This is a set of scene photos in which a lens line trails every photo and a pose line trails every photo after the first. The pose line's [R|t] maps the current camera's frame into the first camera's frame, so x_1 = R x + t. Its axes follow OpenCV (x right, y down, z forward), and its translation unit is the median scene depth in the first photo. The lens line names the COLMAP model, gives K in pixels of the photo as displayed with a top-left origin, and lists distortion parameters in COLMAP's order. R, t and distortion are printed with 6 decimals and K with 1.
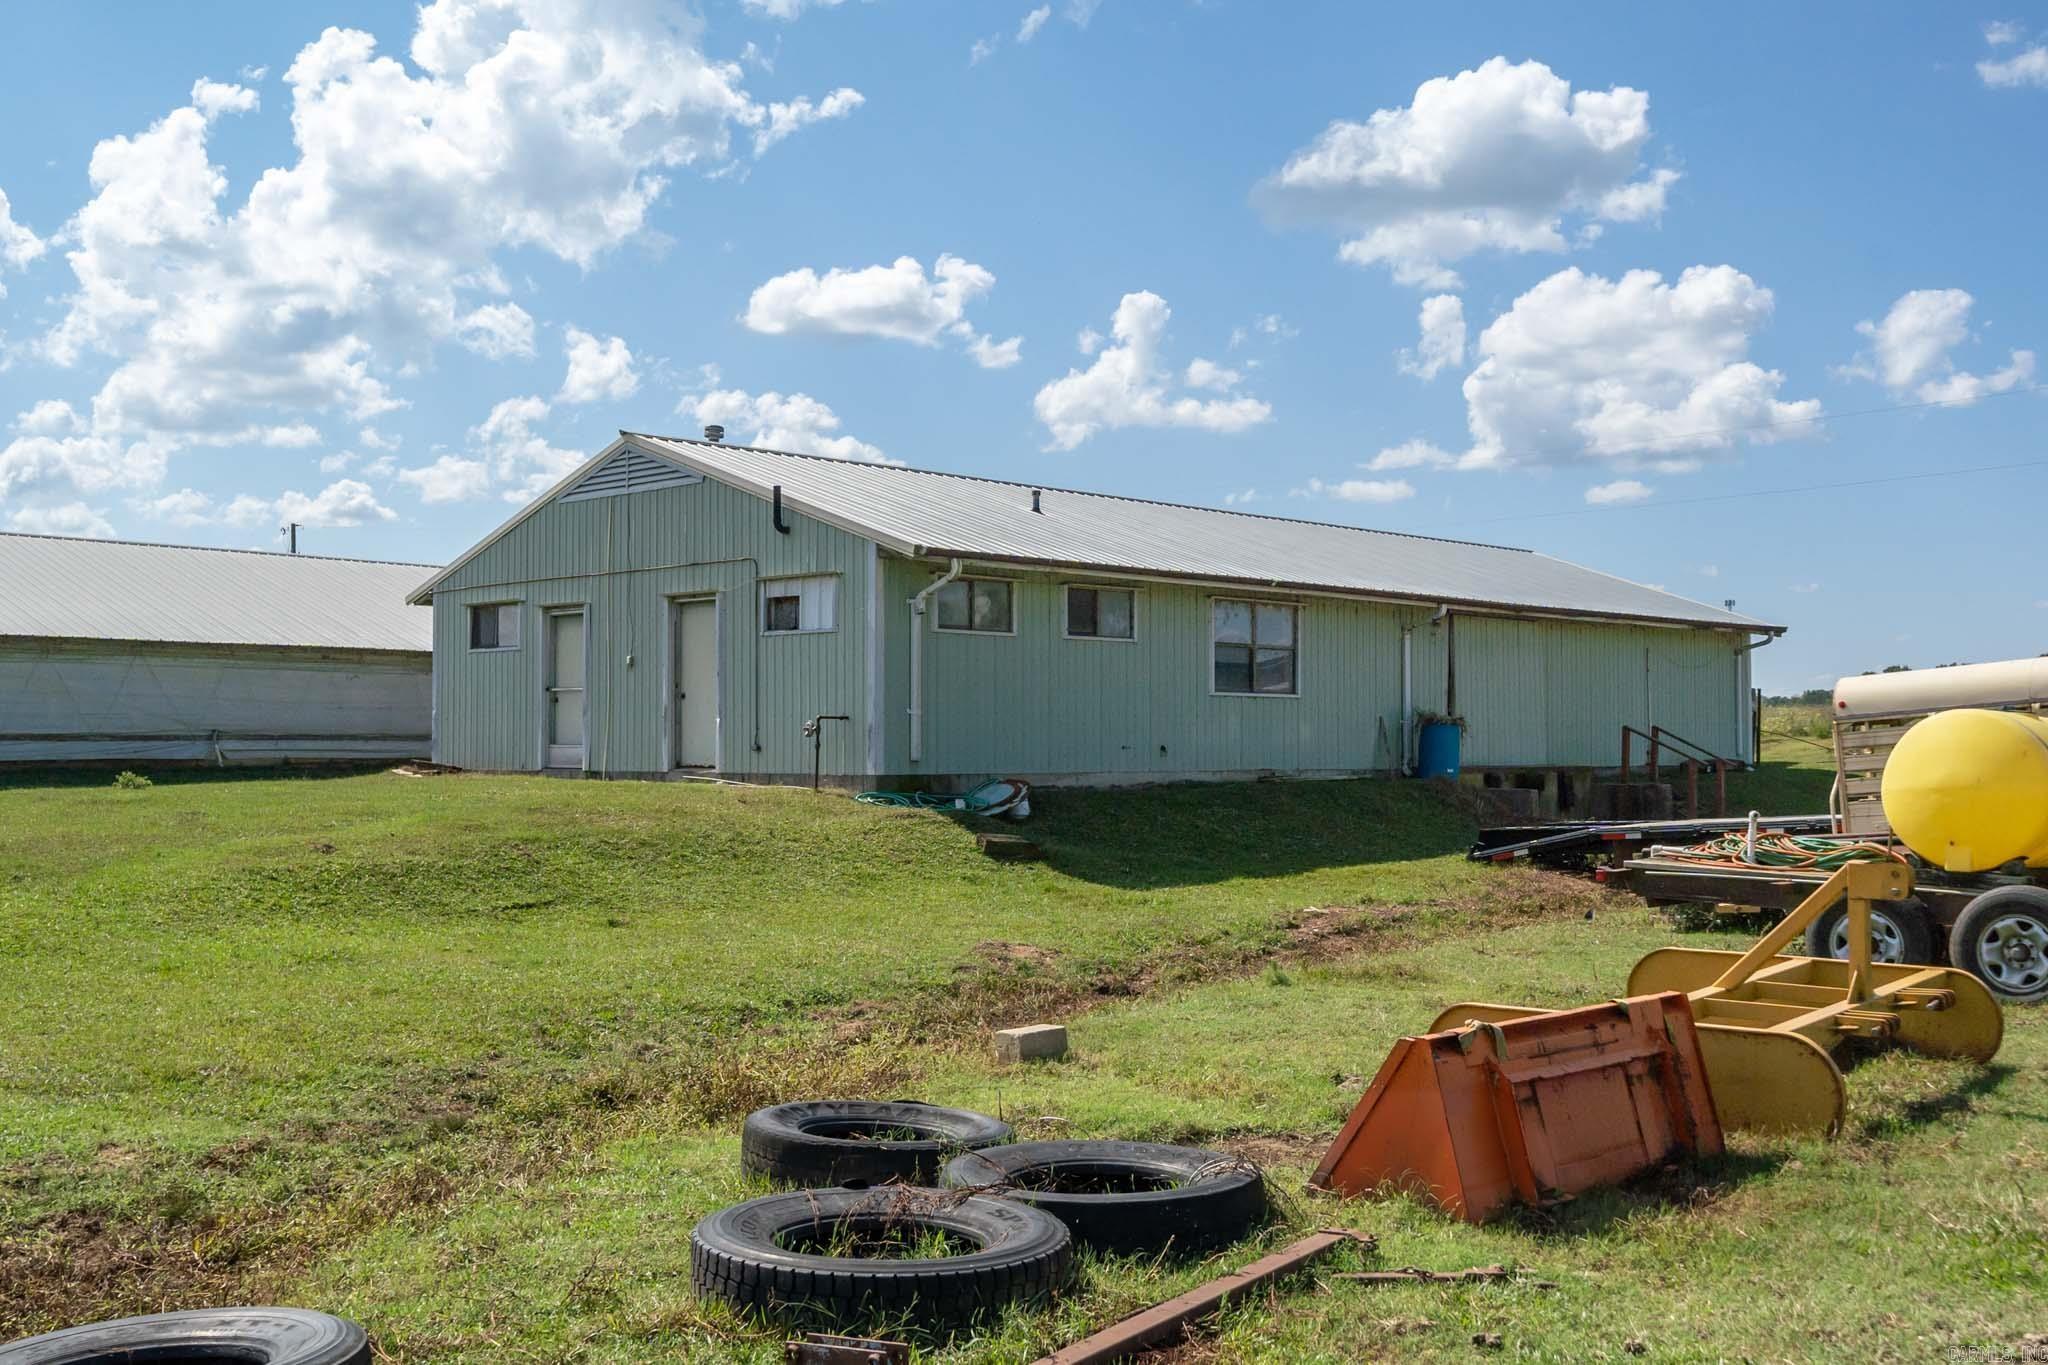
lens RADIAL K [[2099.5, 0, 1023.4], [0, 2099.5, 685.5], [0, 0, 1]] dist [-0.008384, 0.000000]
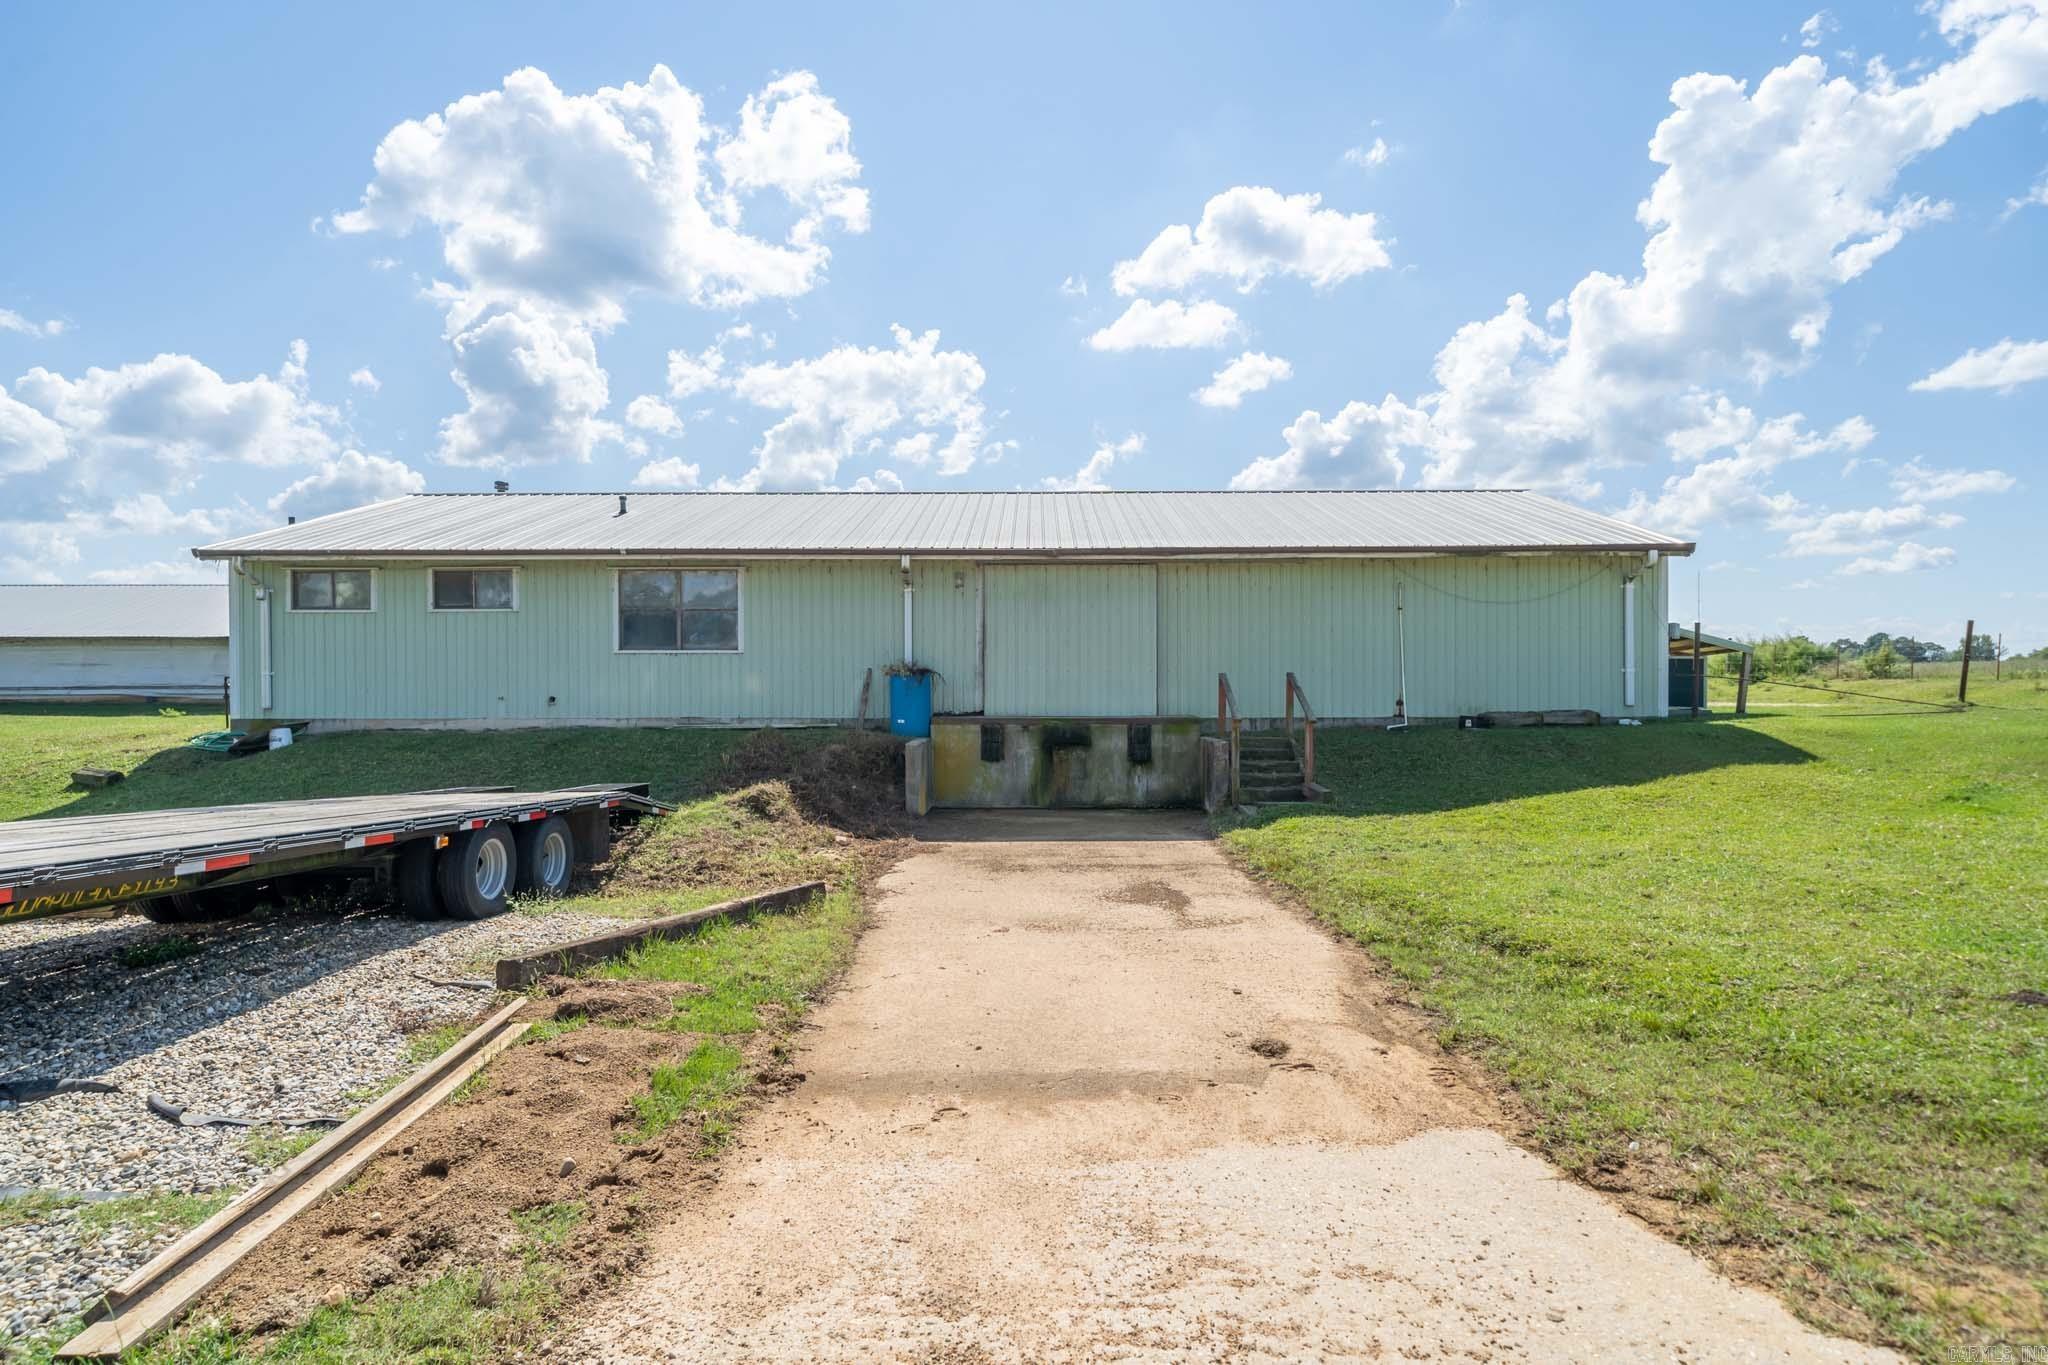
lens RADIAL K [[1117.0, 0, 1024.0], [0, 1117.0, 684.9], [0, 0, 1]] dist [0.001114, 0.000265]
pose [[0.677645, 0.000539, -0.735389, 0.704416], [0.022330, 0.999524, 0.021309, 0.014125], [0.735050, -0.030861, 0.677310, 0.753802]]
